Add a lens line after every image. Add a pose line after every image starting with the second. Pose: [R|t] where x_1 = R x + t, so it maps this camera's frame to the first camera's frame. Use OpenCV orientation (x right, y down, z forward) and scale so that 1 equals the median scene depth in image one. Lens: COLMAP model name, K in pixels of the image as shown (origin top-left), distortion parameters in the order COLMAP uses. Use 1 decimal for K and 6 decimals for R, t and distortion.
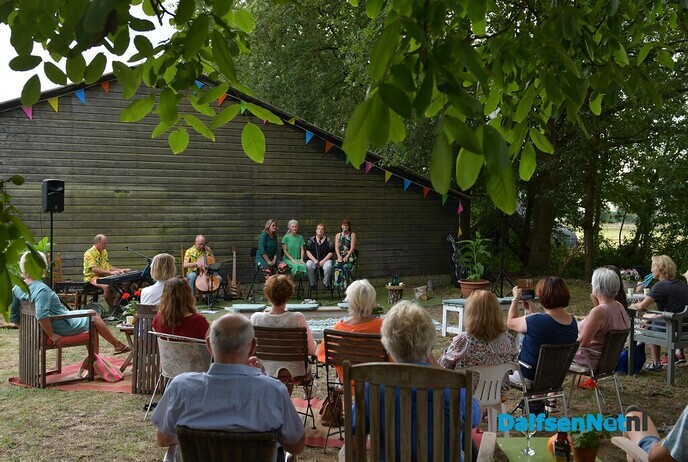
lens RADIAL K [[780.5, 0, 344.0], [0, 780.5, 231.0], [0, 0, 1]] dist [0.003972, -0.005955]
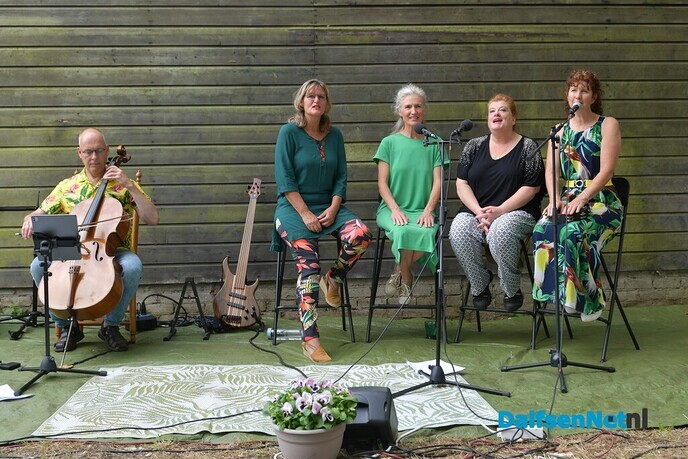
lens RADIAL K [[780.5, 0, 344.0], [0, 780.5, 229.5], [0, 0, 1]] dist [0.003972, -0.005955]
pose [[0.918854, -0.003381, -0.394584, 0.036043], [0.010591, 0.999814, 0.016096, 0.039065], [0.394456, -0.018969, 0.918719, 0.711552]]
